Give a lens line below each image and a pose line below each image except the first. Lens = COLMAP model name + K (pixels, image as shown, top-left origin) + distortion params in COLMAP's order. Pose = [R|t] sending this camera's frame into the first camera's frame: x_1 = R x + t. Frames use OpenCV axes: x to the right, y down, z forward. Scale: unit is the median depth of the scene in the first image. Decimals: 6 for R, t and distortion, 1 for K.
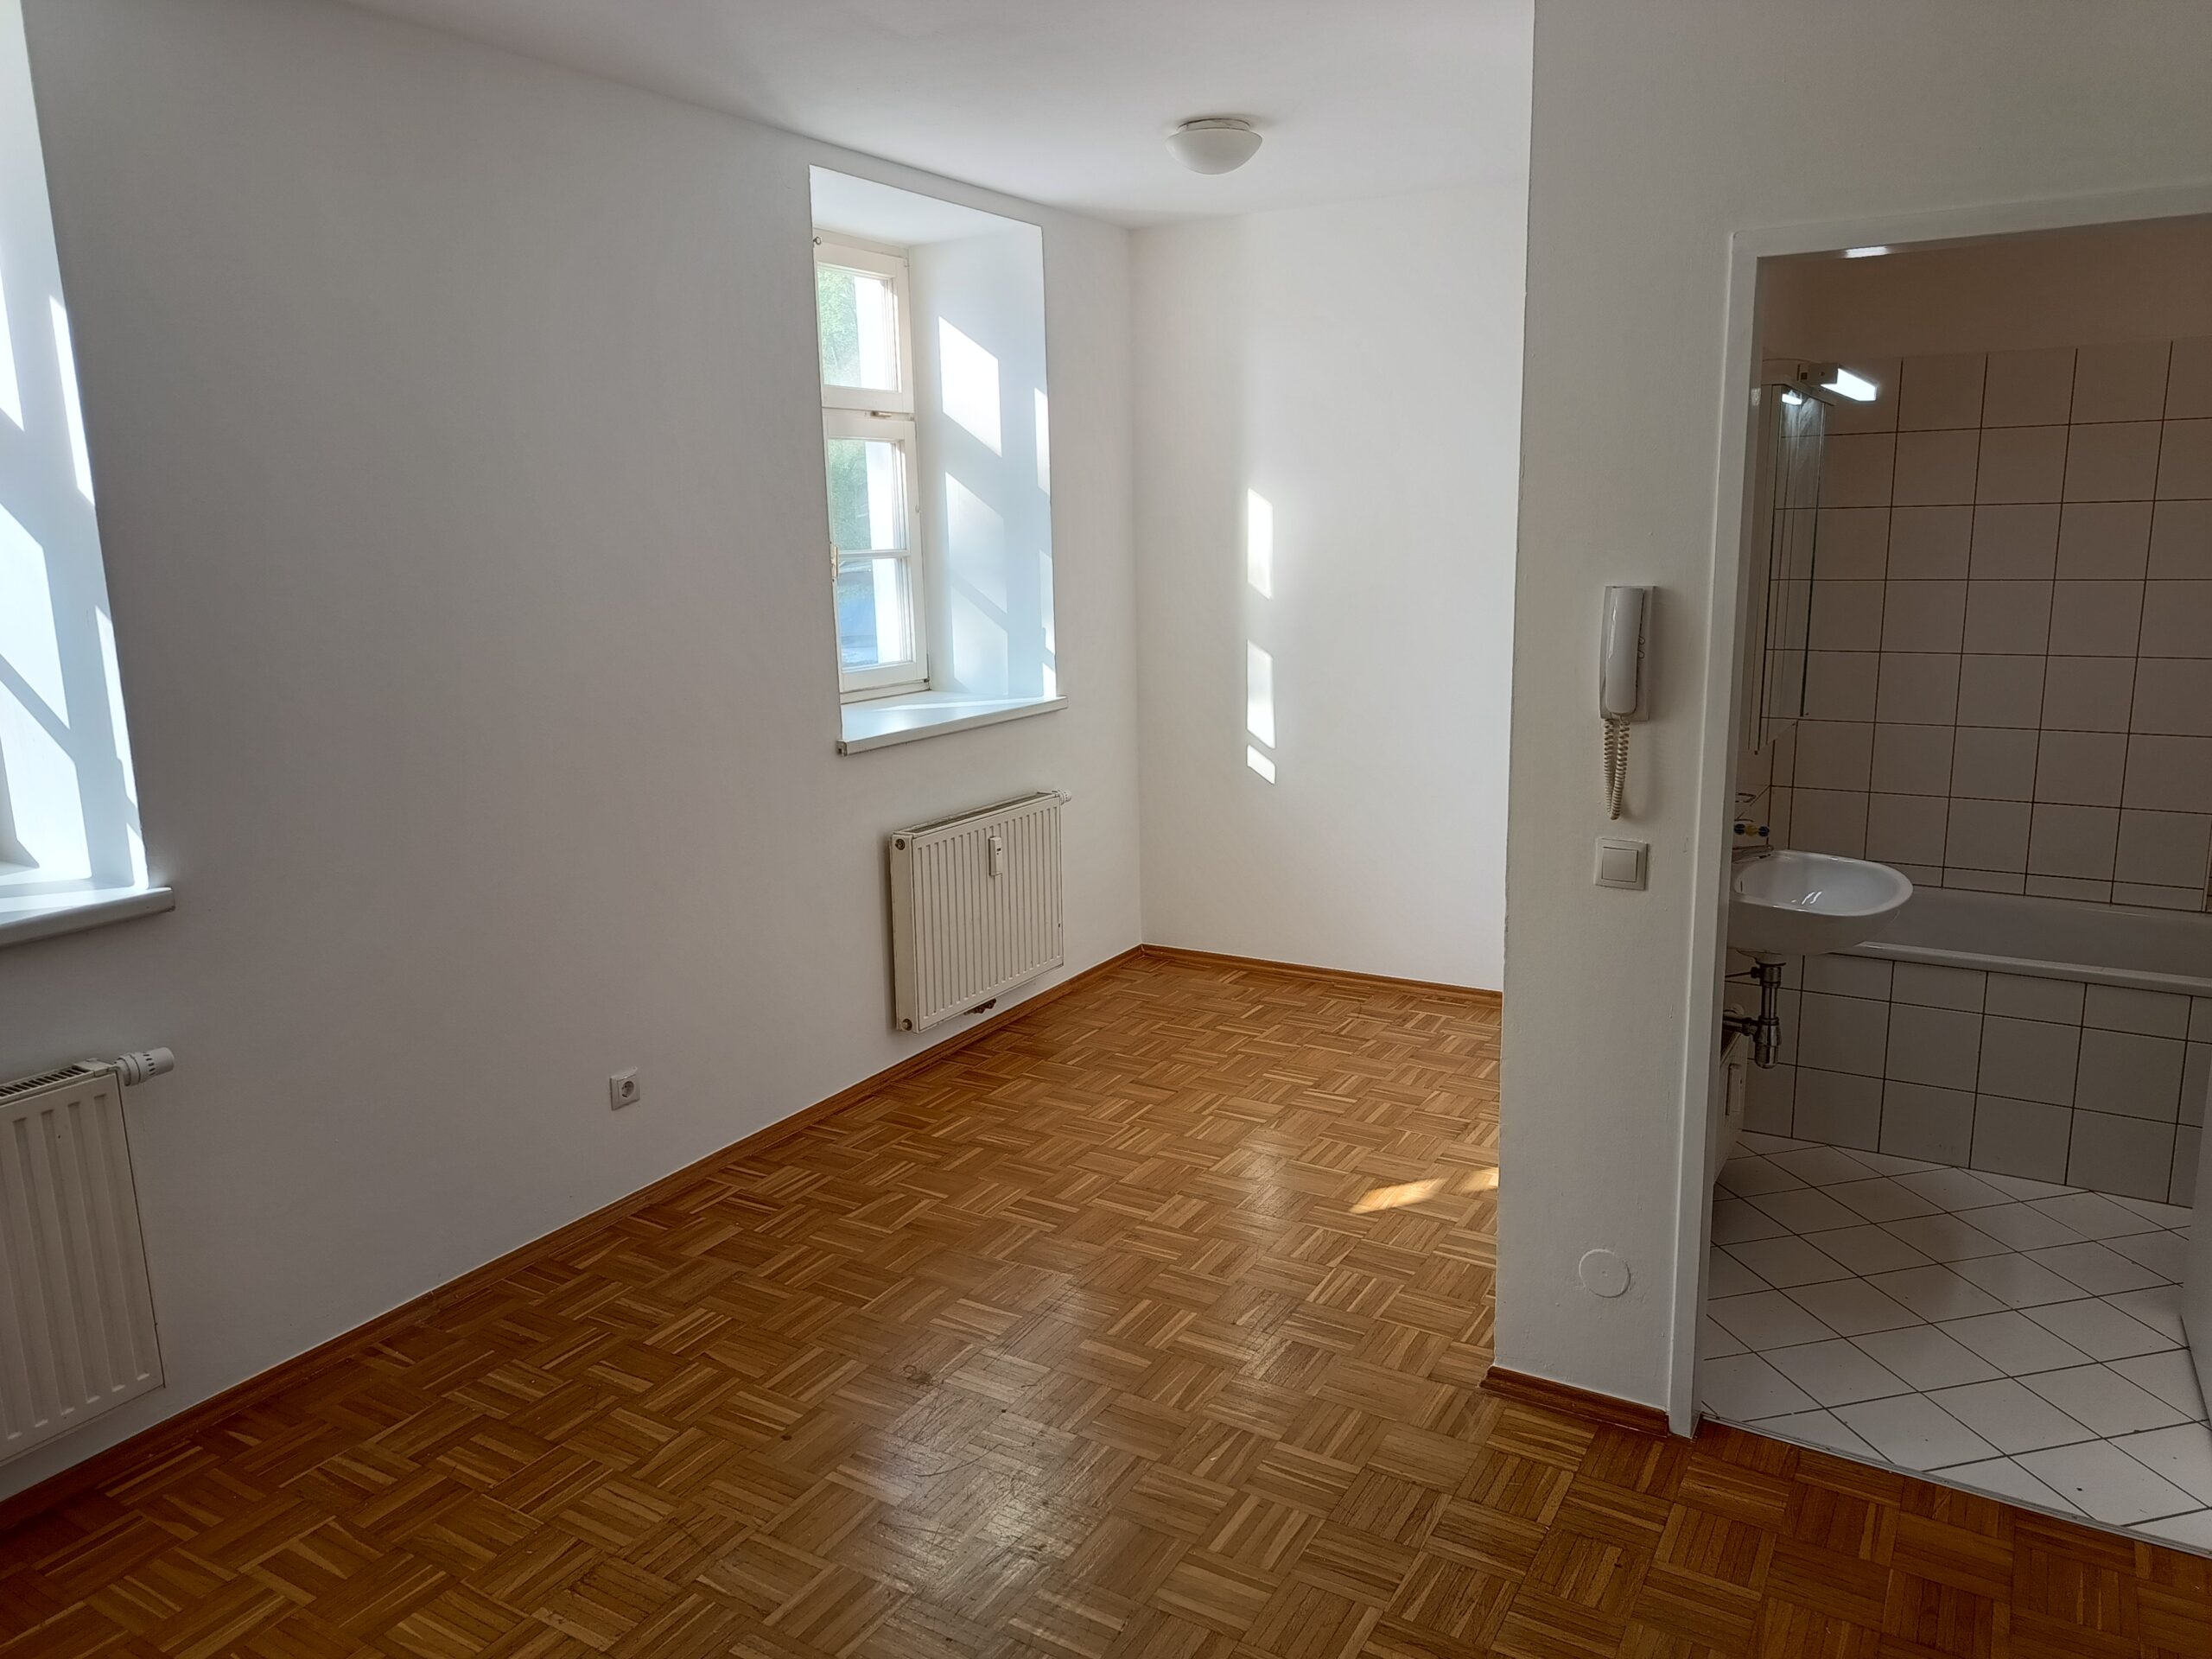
lens RADIAL K [[1537.8, 0, 1116.5], [0, 1537.8, 813.9], [0, 0, 1]] dist [0.010498, -0.004119]
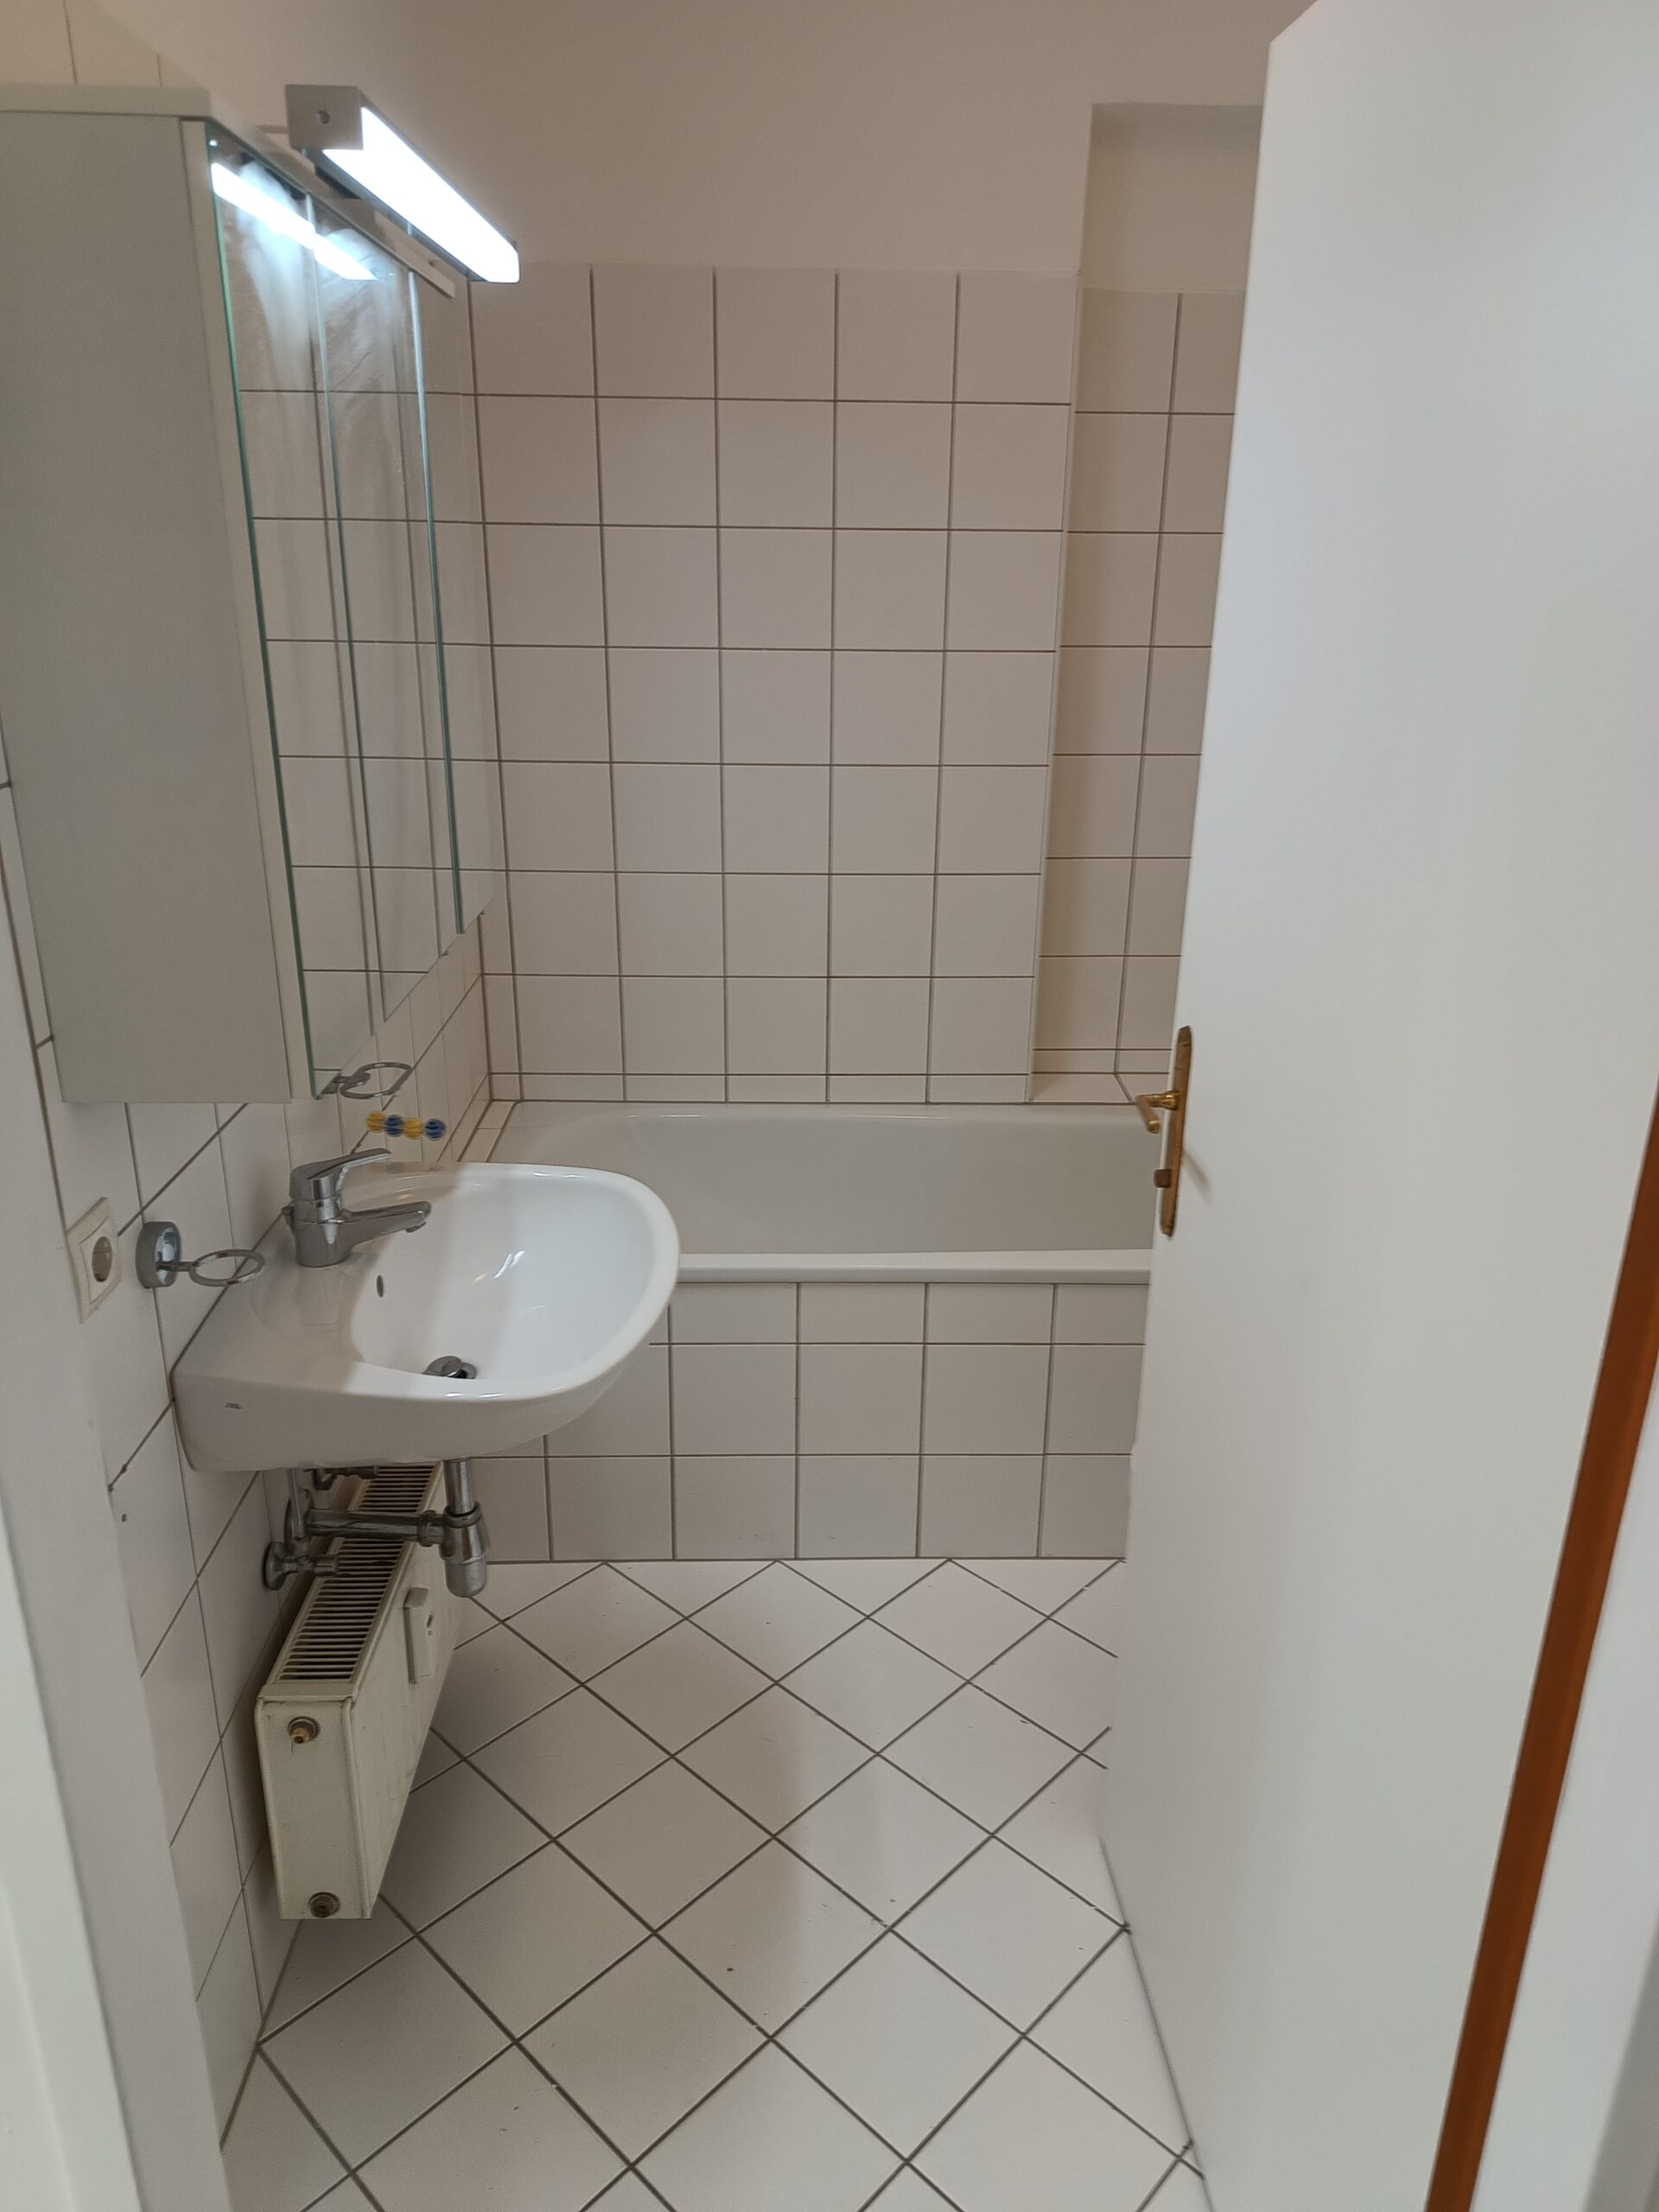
lens RADIAL K [[1537.8, 0, 833.5], [0, 1537.8, 1116.2], [0, 0, 1]] dist [0.010498, -0.004119]
pose [[0.843304, -0.159090, 0.513351, 0.274147], [0.073413, 0.980329, 0.183211, -0.089004], [-0.532400, -0.116816, 0.838394, 0.488891]]
